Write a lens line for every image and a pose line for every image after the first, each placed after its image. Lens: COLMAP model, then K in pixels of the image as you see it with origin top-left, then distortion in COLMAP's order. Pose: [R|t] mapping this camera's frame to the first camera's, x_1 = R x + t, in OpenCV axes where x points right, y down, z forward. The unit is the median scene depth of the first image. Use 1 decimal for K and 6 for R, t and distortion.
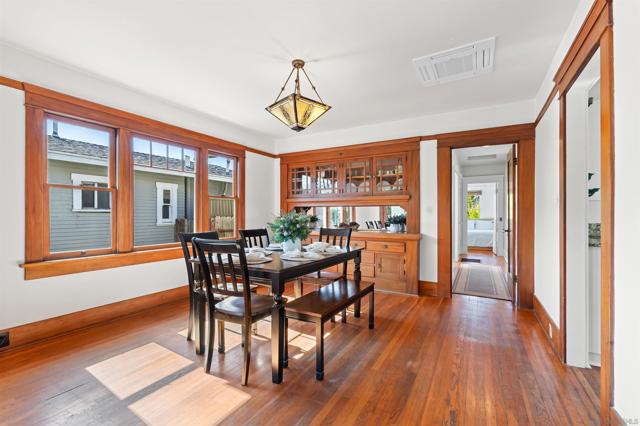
lens RADIAL K [[286.4, 0, 312.9], [0, 286.4, 212.4], [0, 0, 1]] dist [-0.001184, -0.000861]
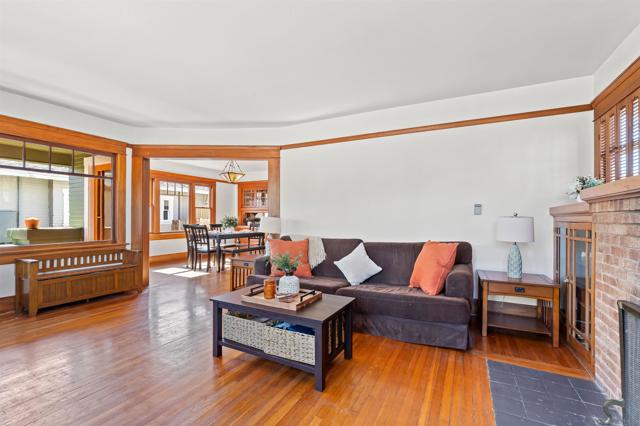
lens RADIAL K [[286.4, 0, 320.1], [0, 286.4, 216.2], [0, 0, 1]] dist [-0.001184, -0.000861]
pose [[0.997923, 0.003376, 0.064332, 0.317312], [-0.003451, 0.999993, 0.001059, -0.002968], [-0.064328, -0.001278, 0.997928, -0.882002]]
